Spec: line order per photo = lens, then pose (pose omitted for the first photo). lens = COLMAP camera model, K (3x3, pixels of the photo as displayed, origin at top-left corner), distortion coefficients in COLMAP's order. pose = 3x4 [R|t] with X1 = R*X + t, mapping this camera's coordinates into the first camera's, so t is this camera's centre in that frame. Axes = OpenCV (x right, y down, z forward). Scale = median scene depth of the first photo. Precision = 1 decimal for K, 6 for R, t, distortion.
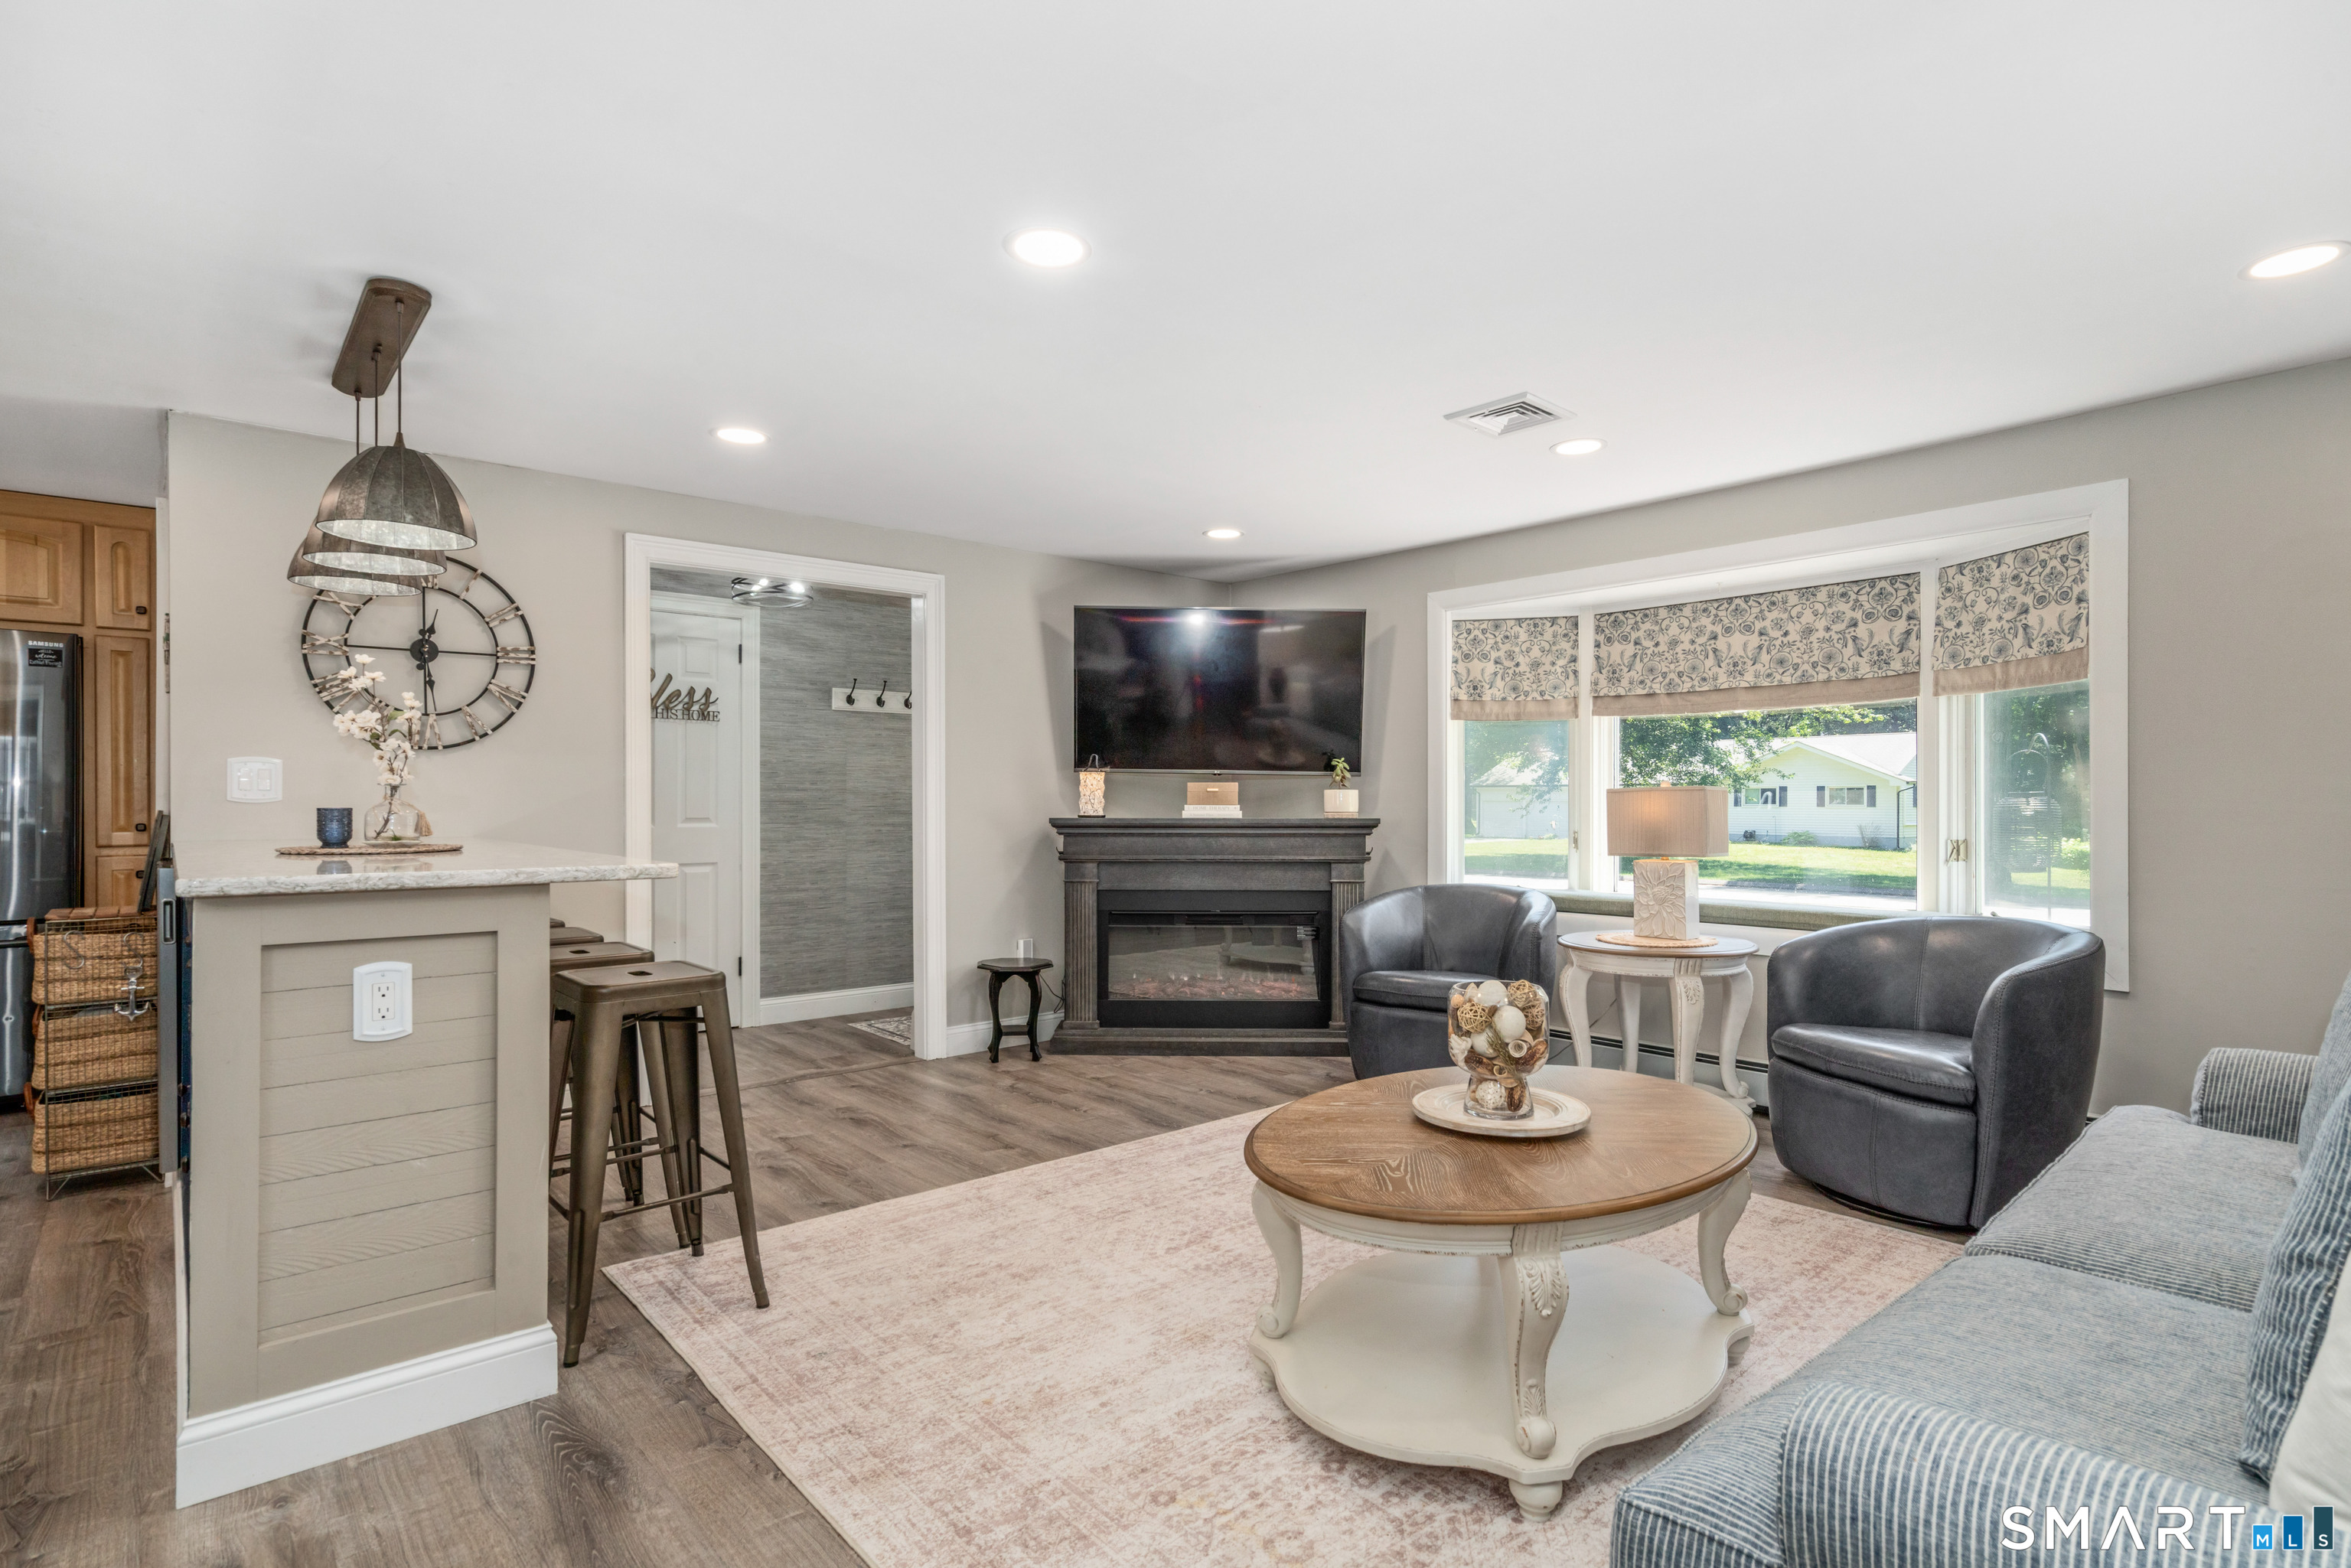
lens RADIAL K [[1159.4, 0, 1167.0], [0, 1159.4, 799.1], [0, 0, 1]] dist [0.005067, -0.000129]
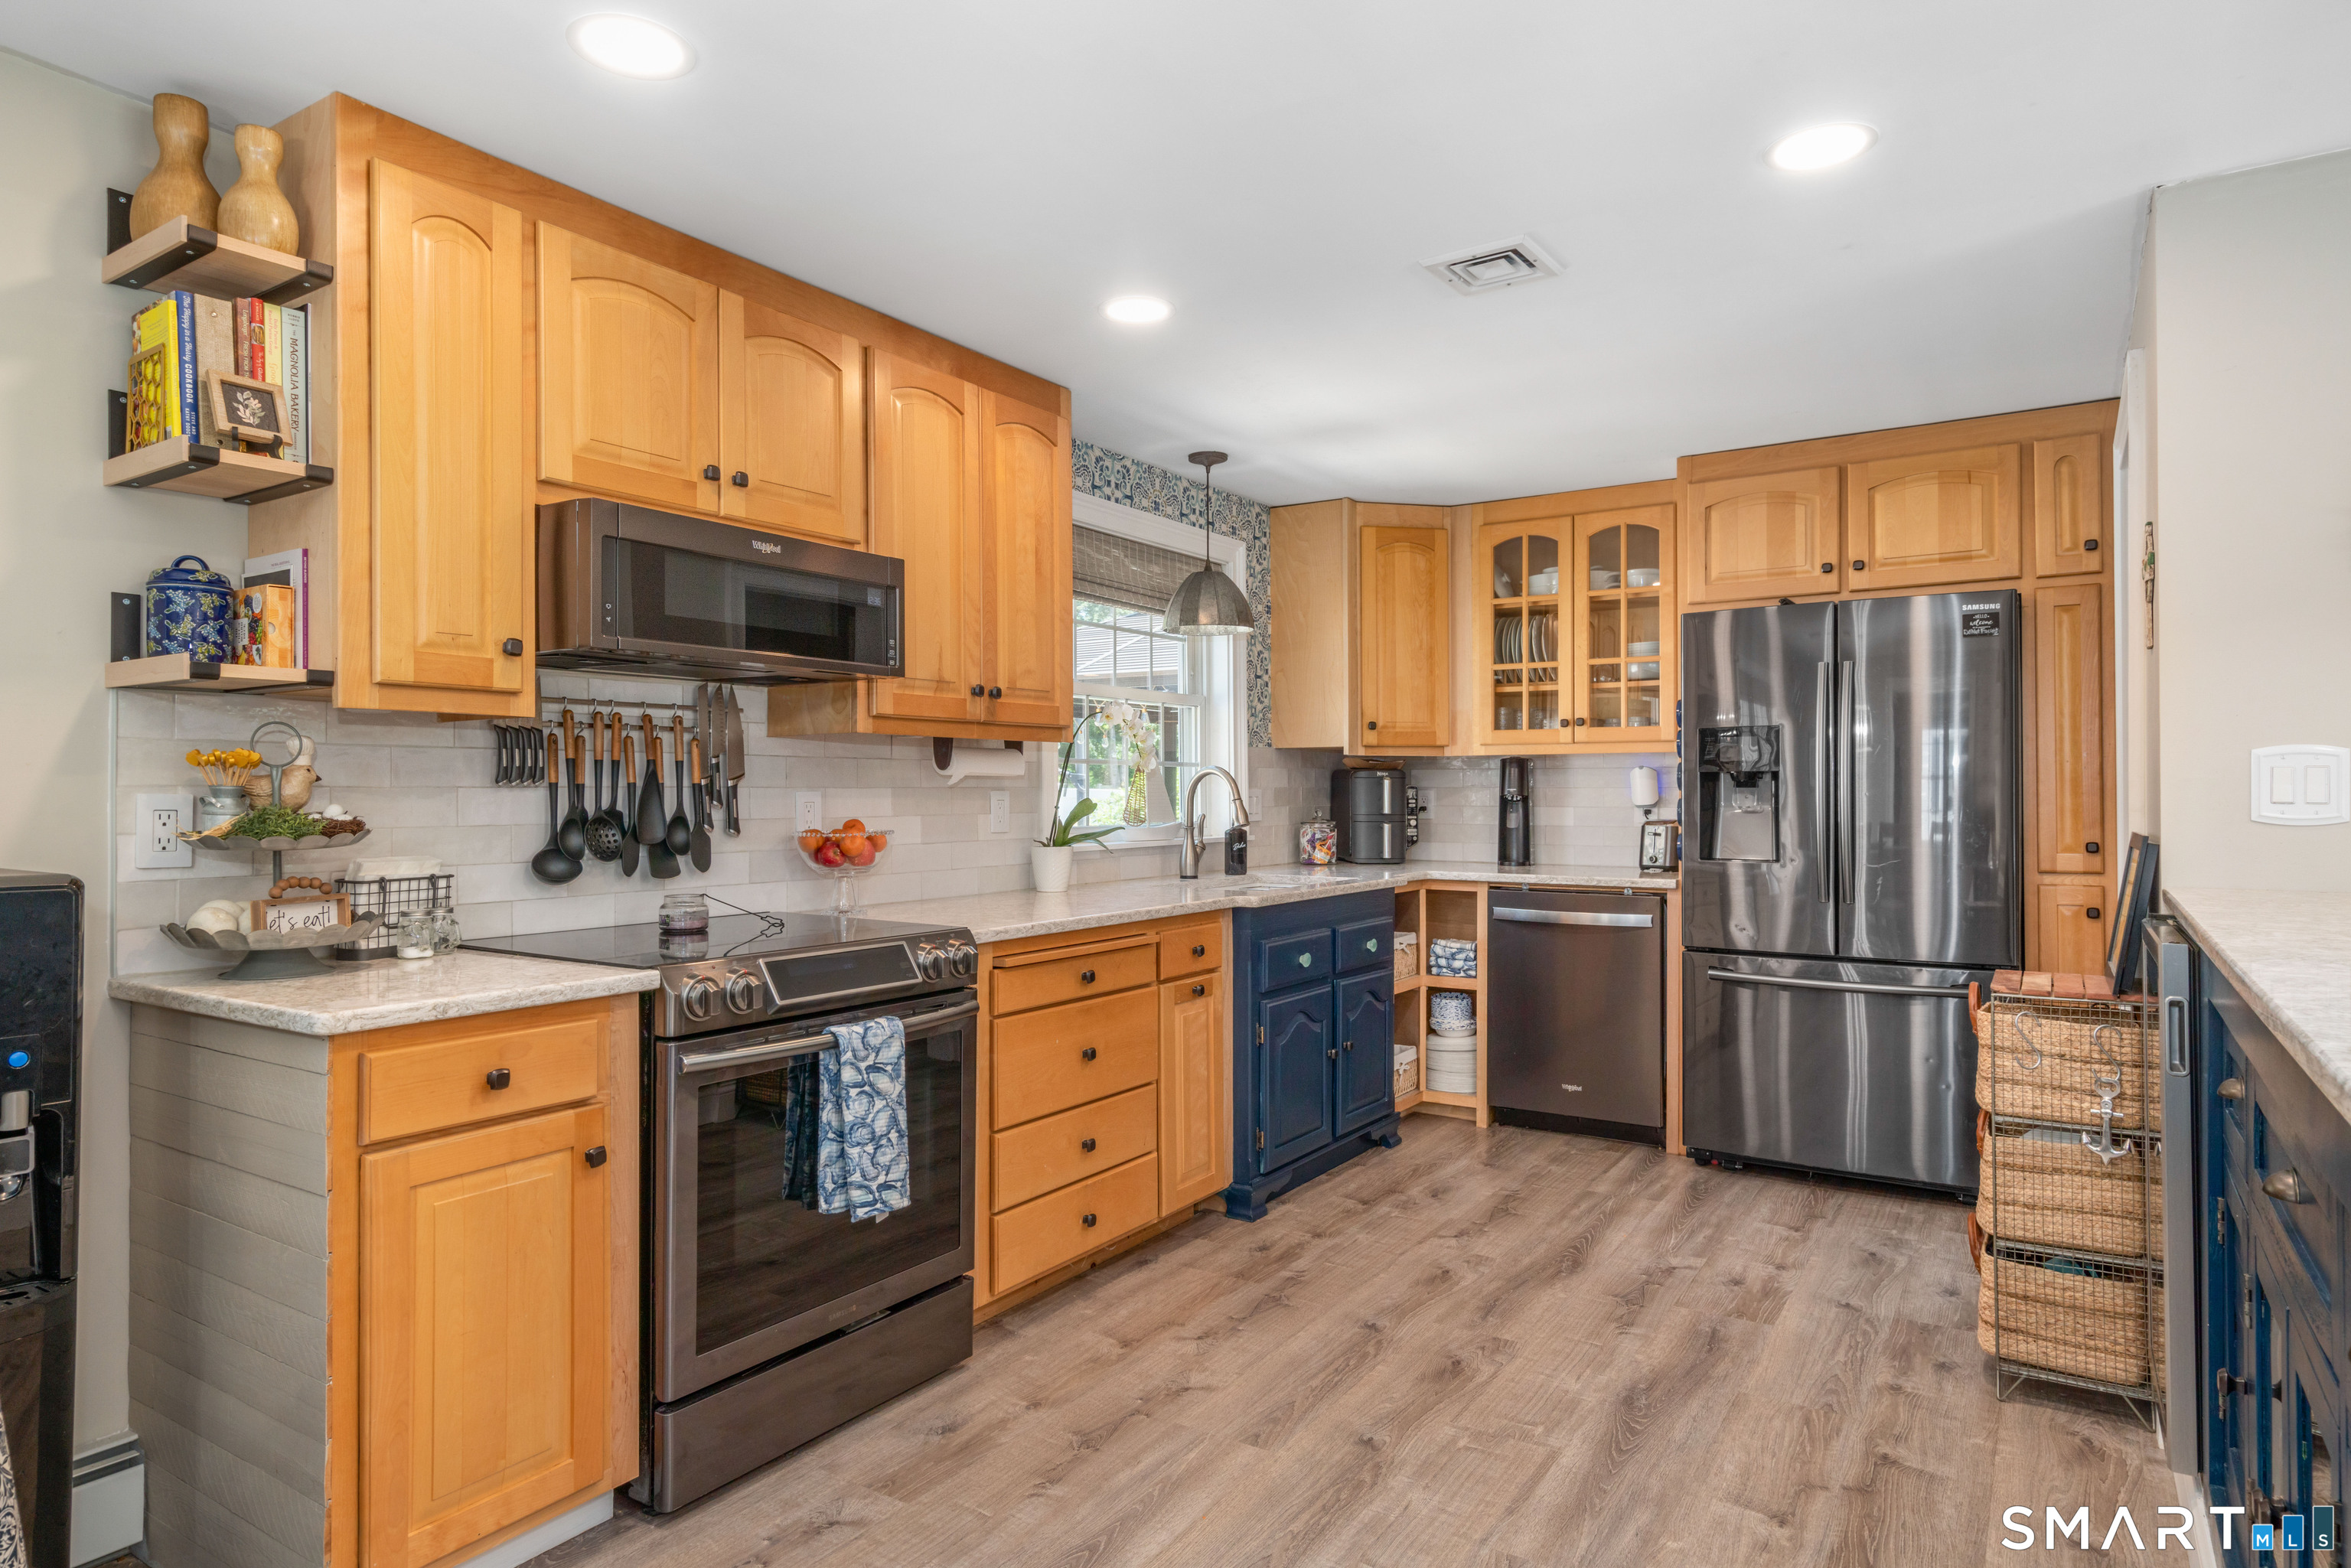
lens RADIAL K [[1343.7, 0, 1174.8], [0, 1343.7, 791.7], [0, 0, 1]] dist [0.006724, -0.000267]
pose [[0.272206, -0.002988, -0.962235, -0.235966], [0.004901, 0.999987, -0.001719, -0.011592], [0.962227, -0.004248, 0.272216, 0.229641]]
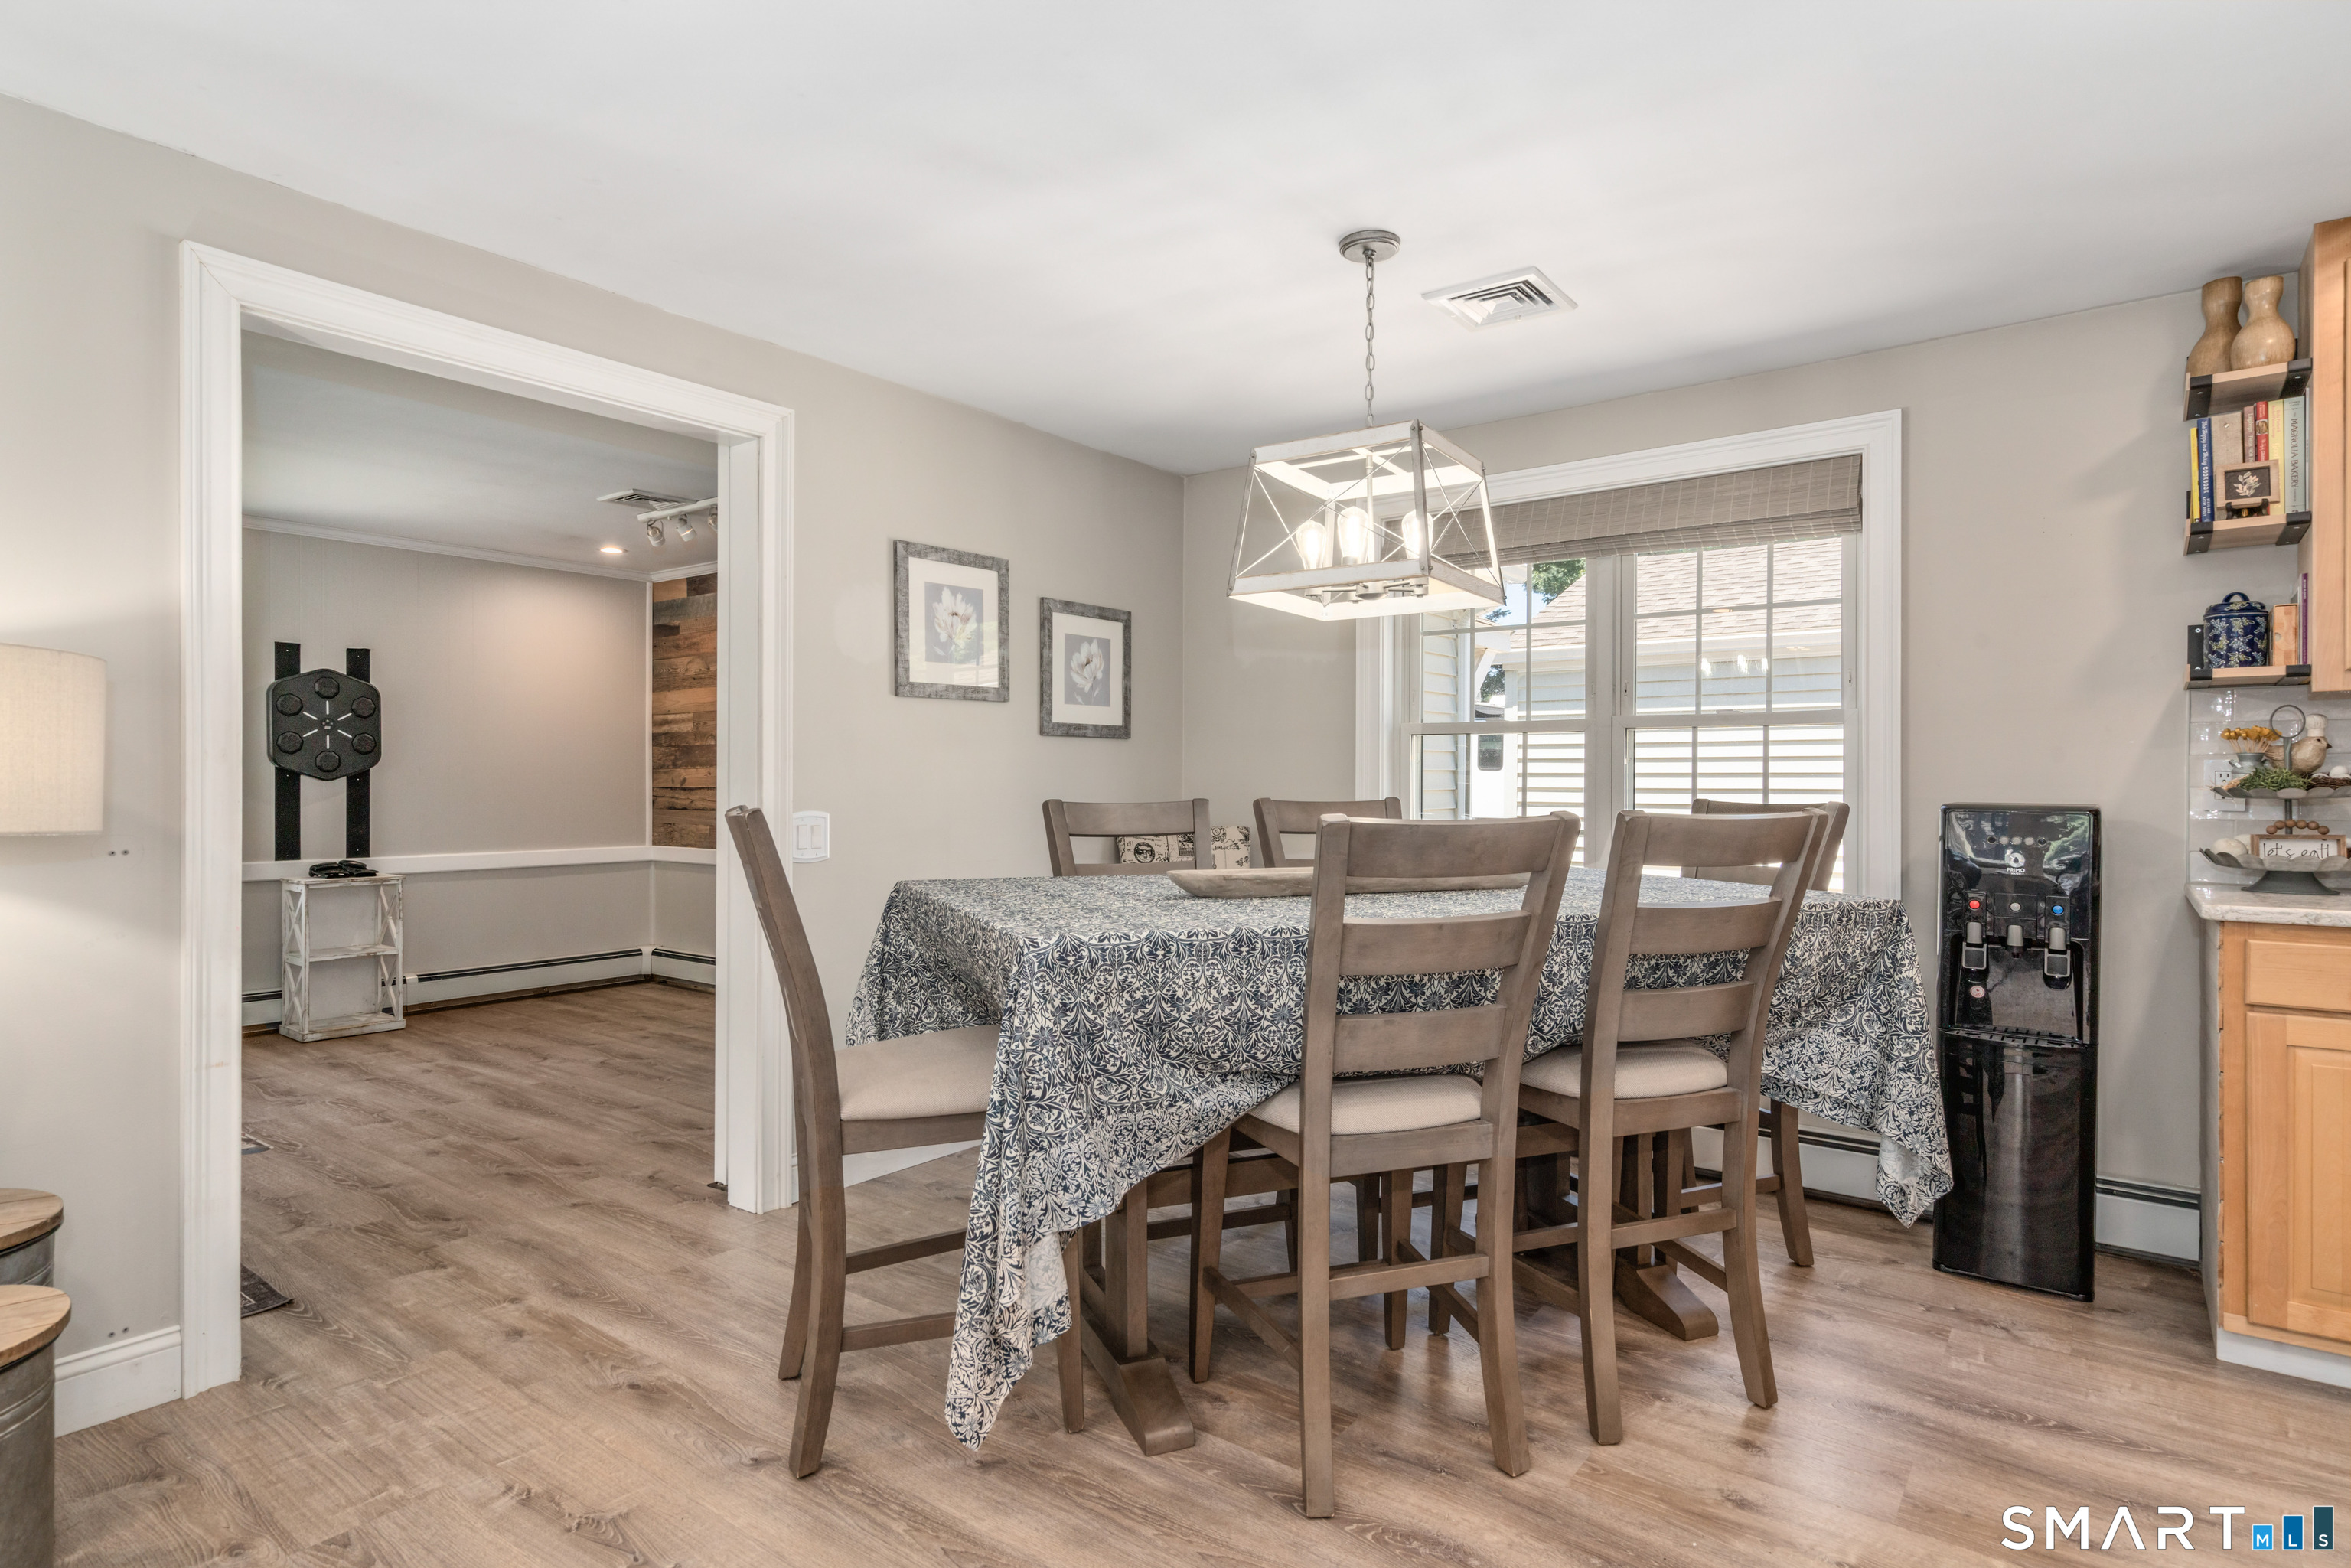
lens RADIAL K [[1259.7, 0, 1185.5], [0, 1259.7, 780.4], [0, 0, 1]] dist [-0.001397, 0.004059]
pose [[-0.979286, -0.001670, -0.202476, -0.142641], [-0.001510, 0.999998, -0.000944, -0.001189], [0.202478, -0.000618, -0.979287, 0.538563]]
